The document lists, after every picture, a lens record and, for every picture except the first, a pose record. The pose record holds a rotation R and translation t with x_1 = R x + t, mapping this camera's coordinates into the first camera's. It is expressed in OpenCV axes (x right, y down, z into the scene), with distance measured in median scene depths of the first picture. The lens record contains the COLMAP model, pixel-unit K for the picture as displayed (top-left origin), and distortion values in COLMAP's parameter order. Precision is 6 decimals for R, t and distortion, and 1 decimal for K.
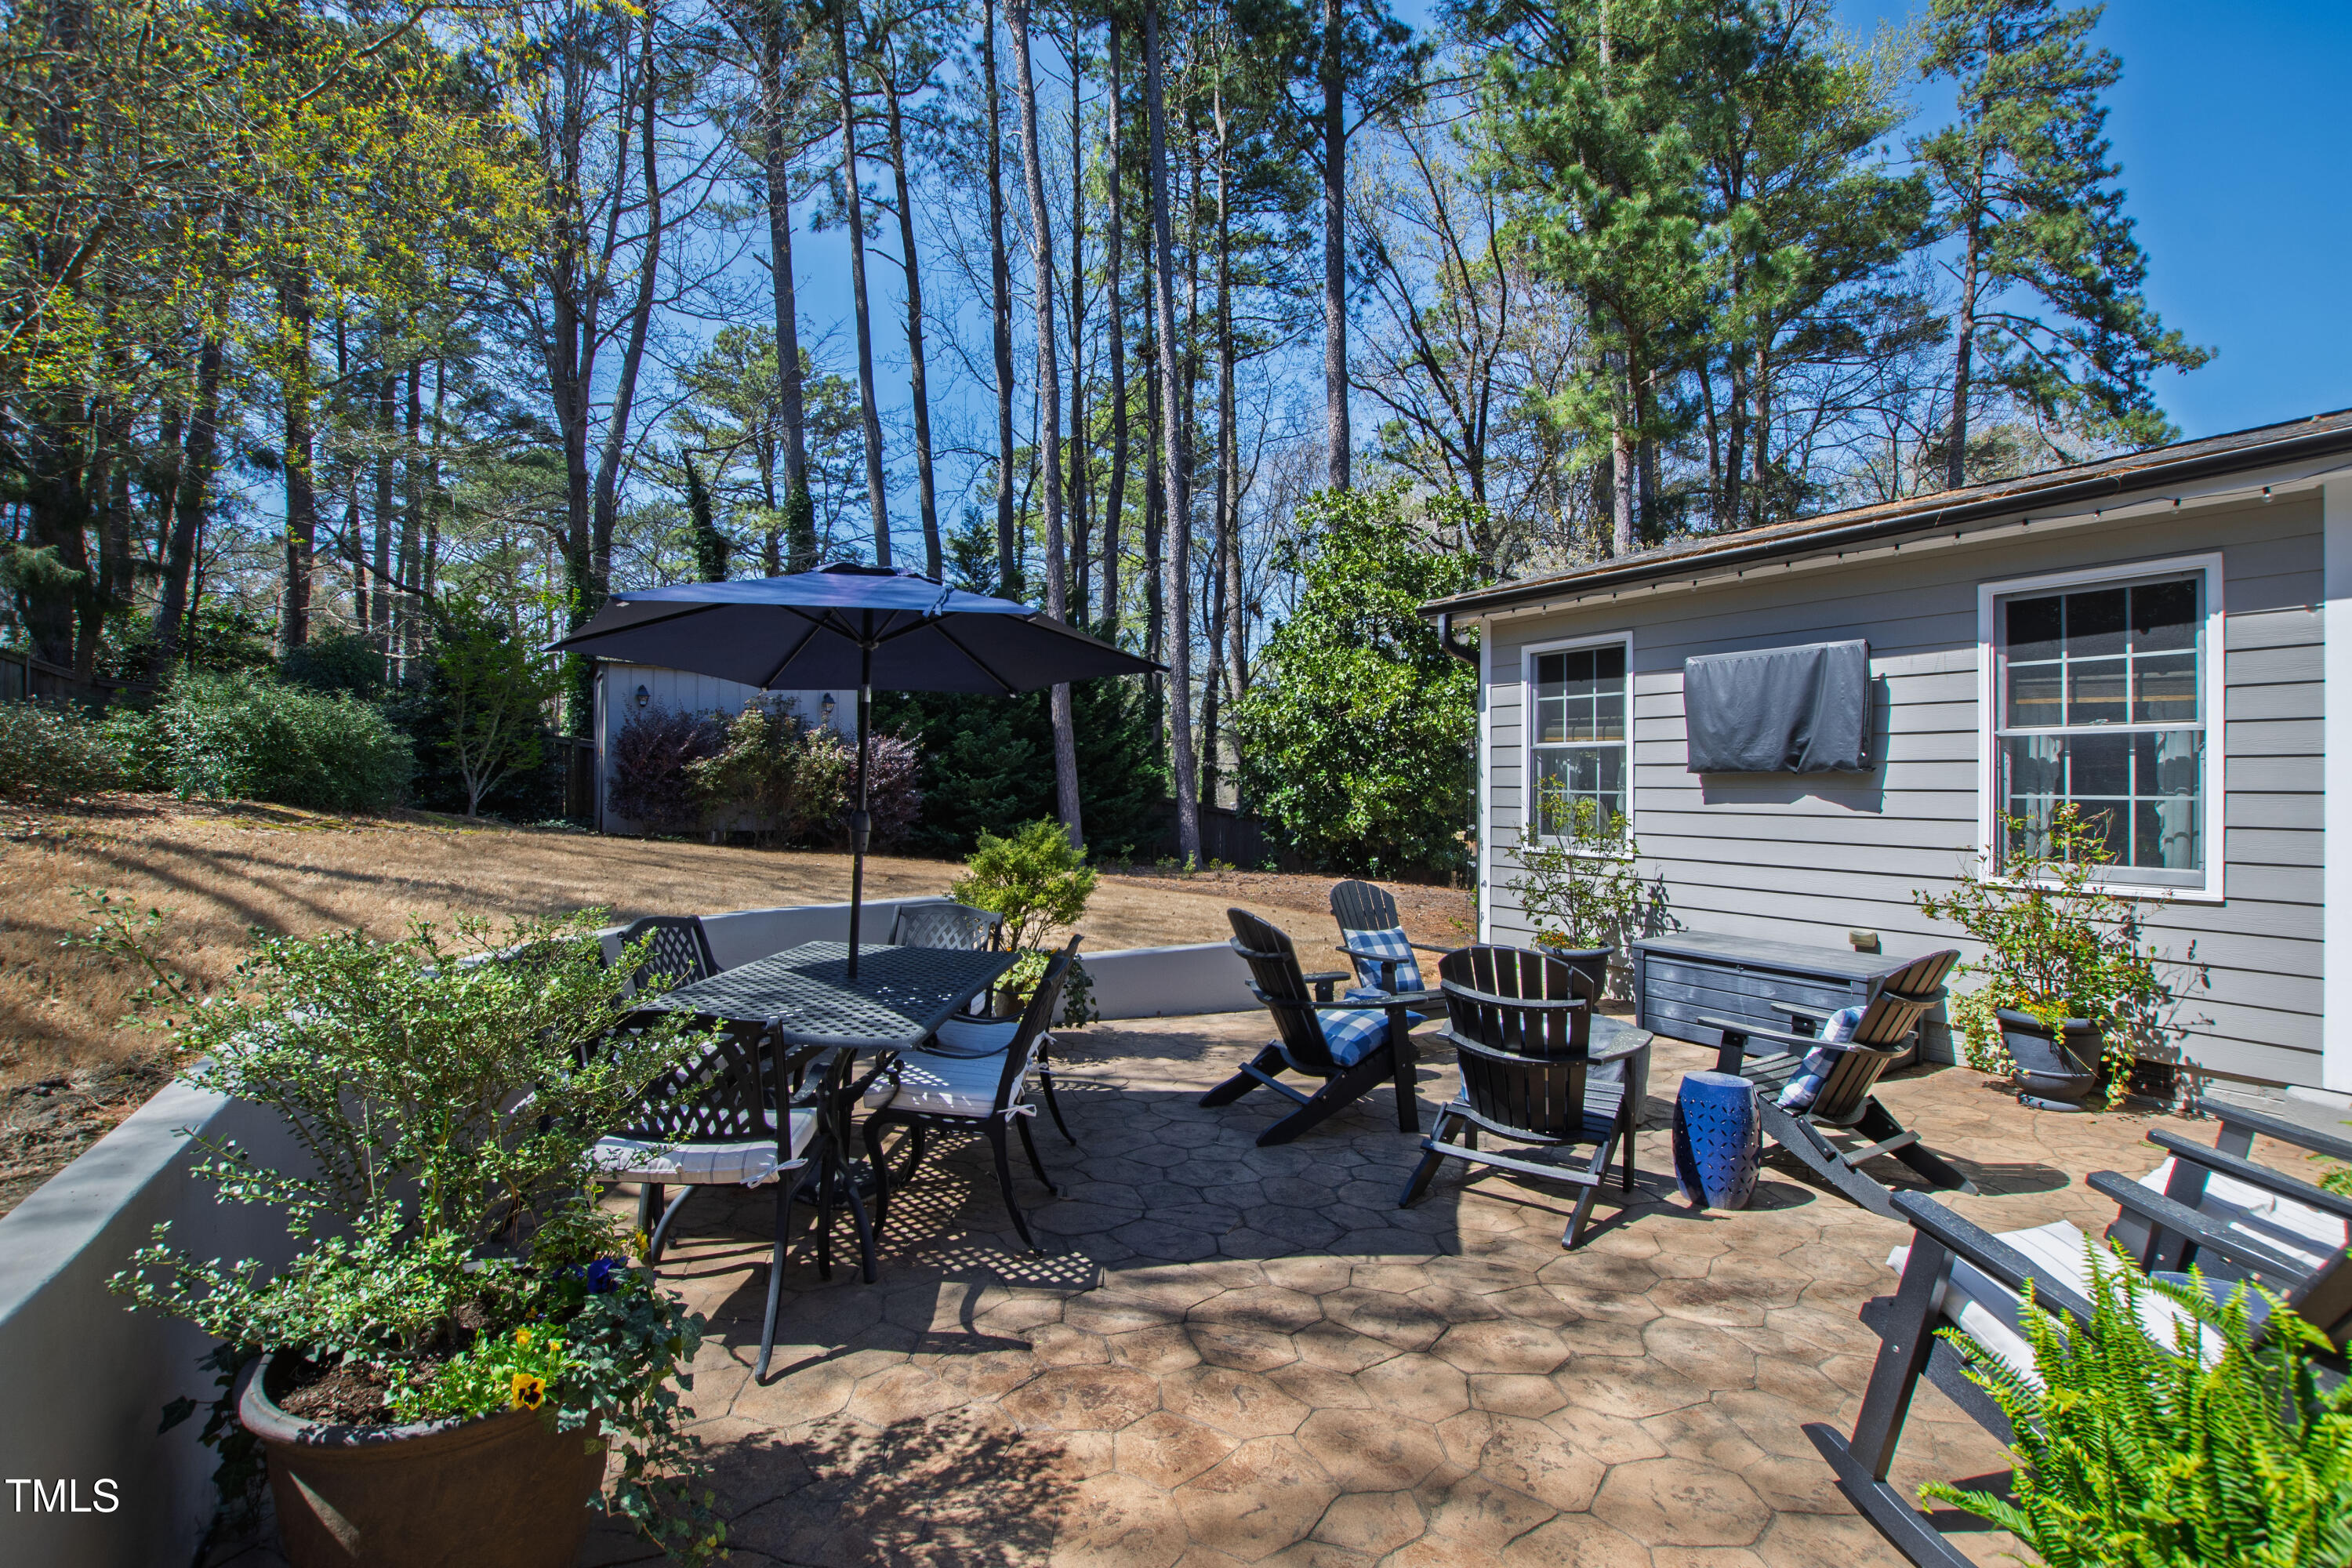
lens RADIAL K [[1035.2, 0, 1176.0], [0, 1035.2, 784.0], [0, 0, 1]] dist [-0.019984, 0.000163]
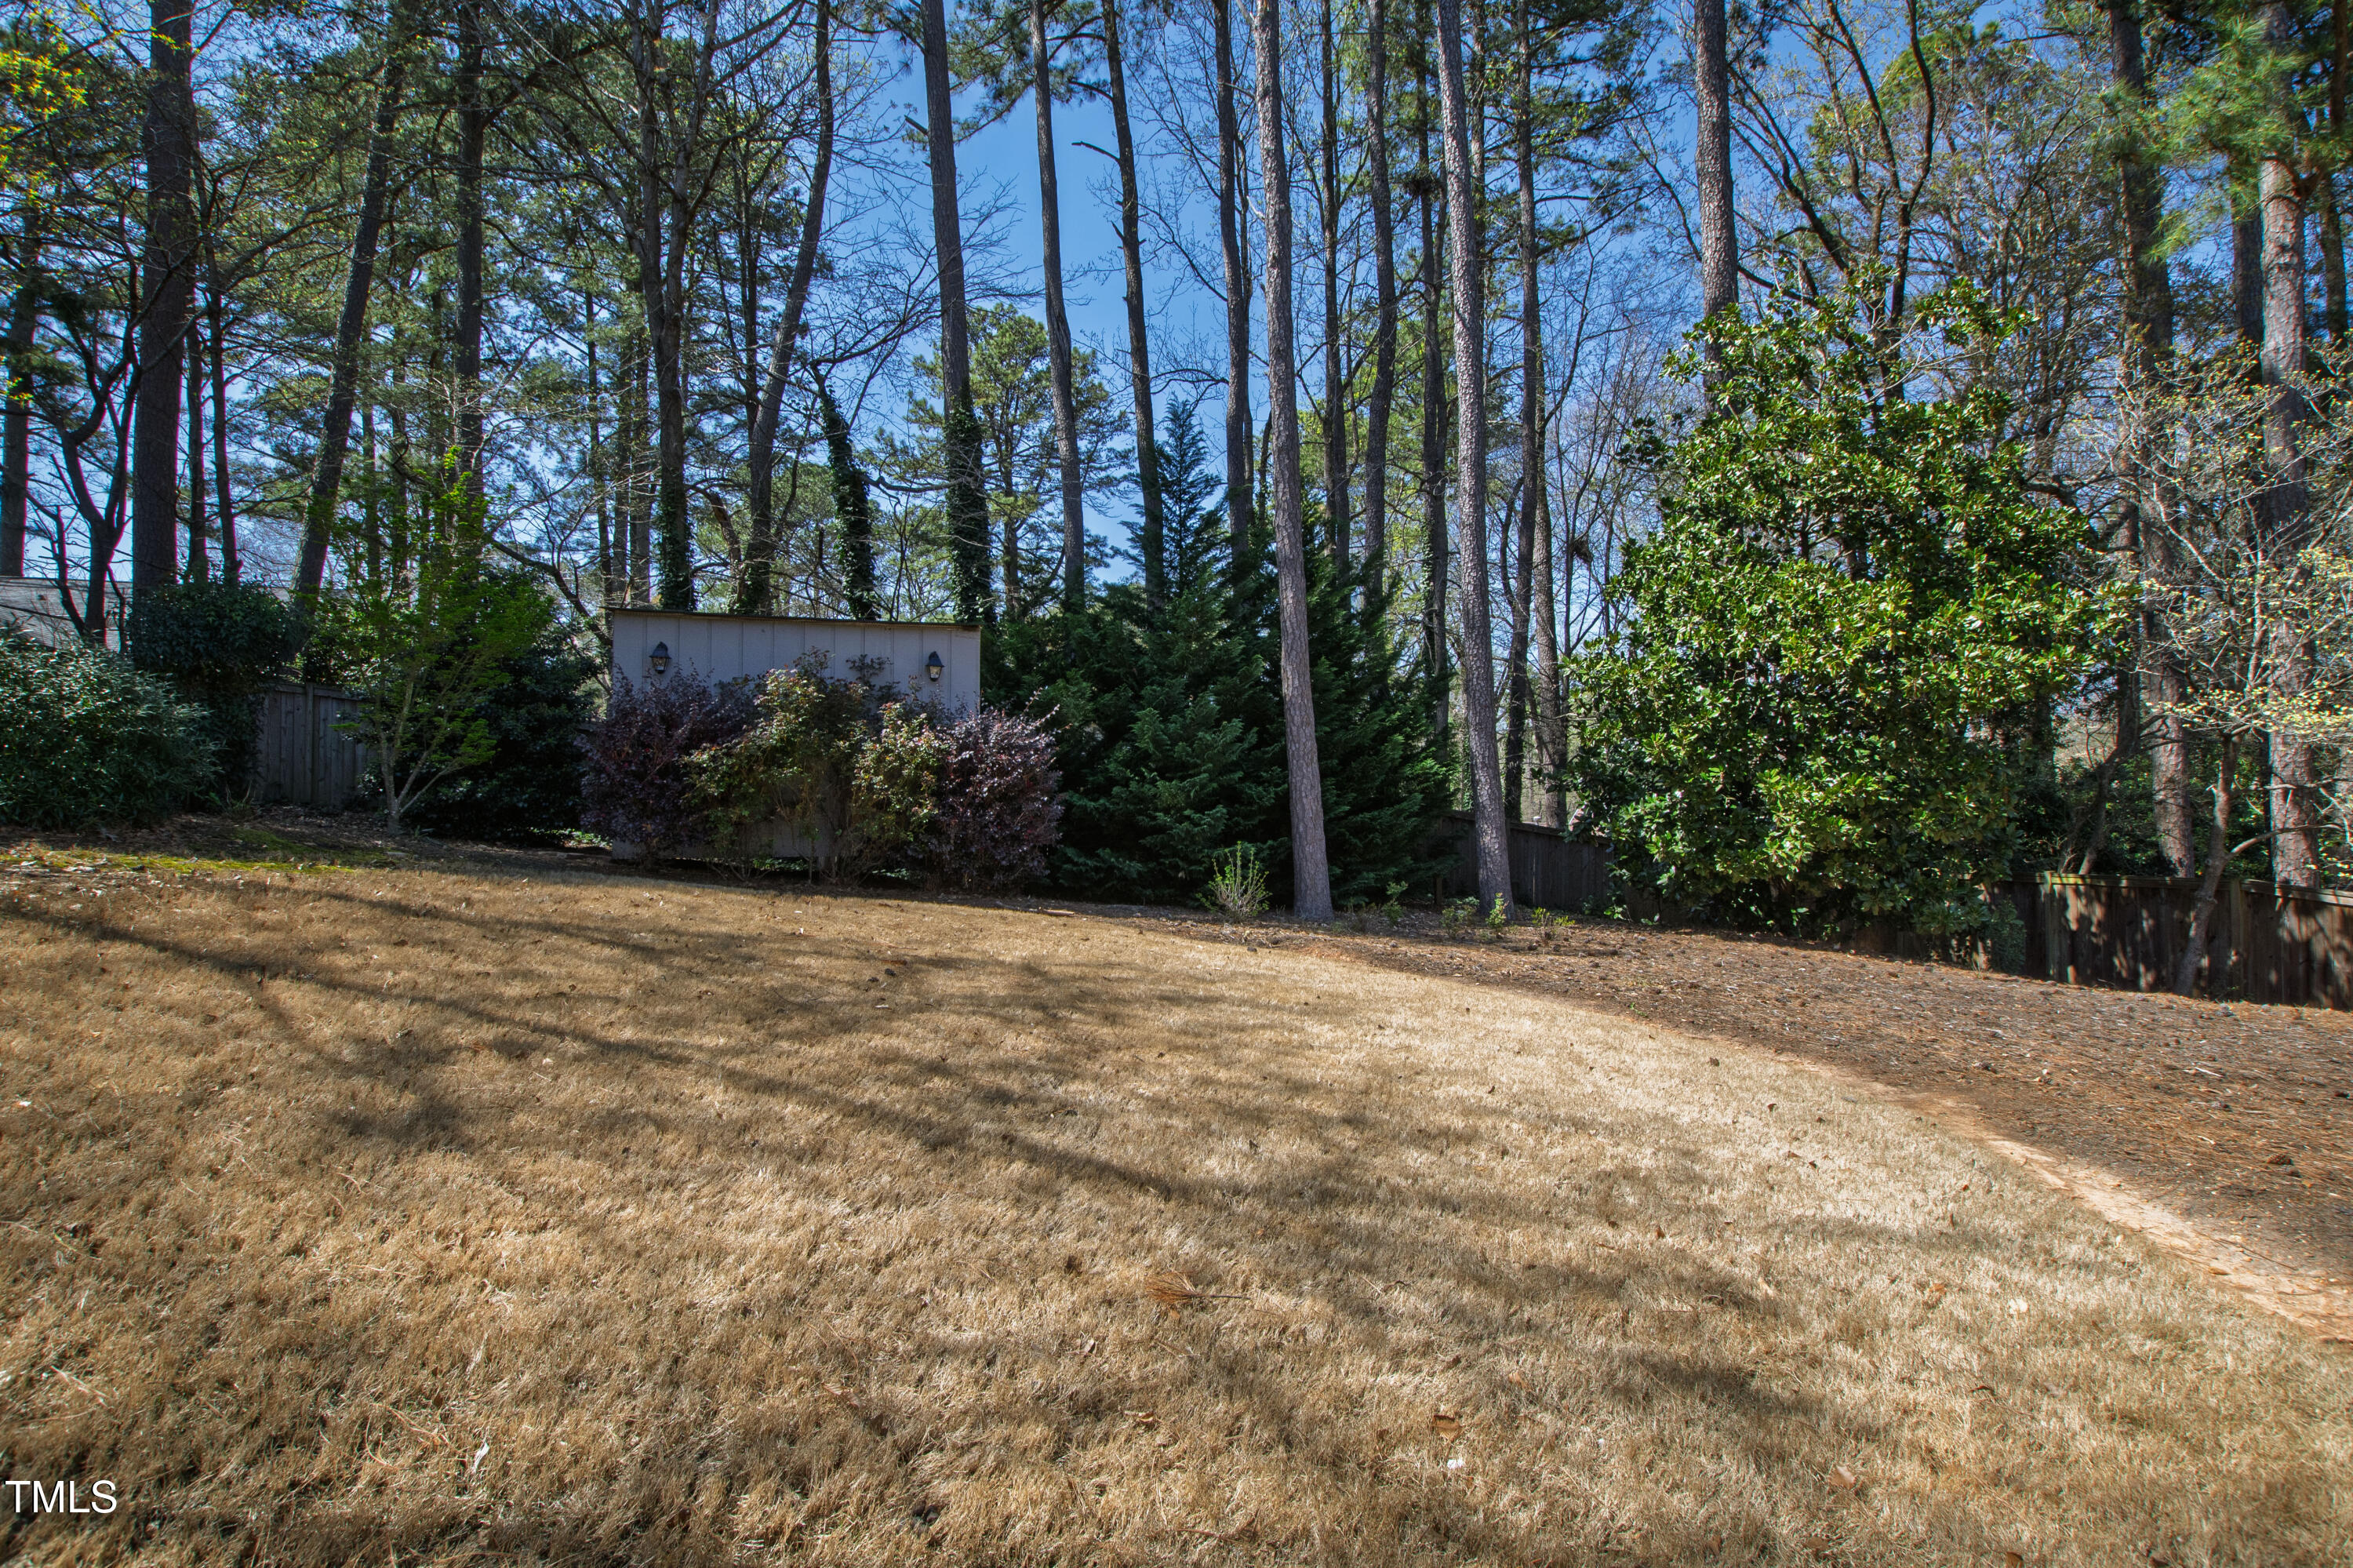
lens RADIAL K [[1035.7, 0, 1176.5], [0, 1035.7, 784.0], [0, 0, 1]] dist [-0.019984, 0.000163]
pose [[0.965120, -0.003677, -0.261780, -0.009810], [0.000768, 0.999937, -0.011215, 0.003971], [0.261805, 0.010623, 0.965062, 0.317636]]
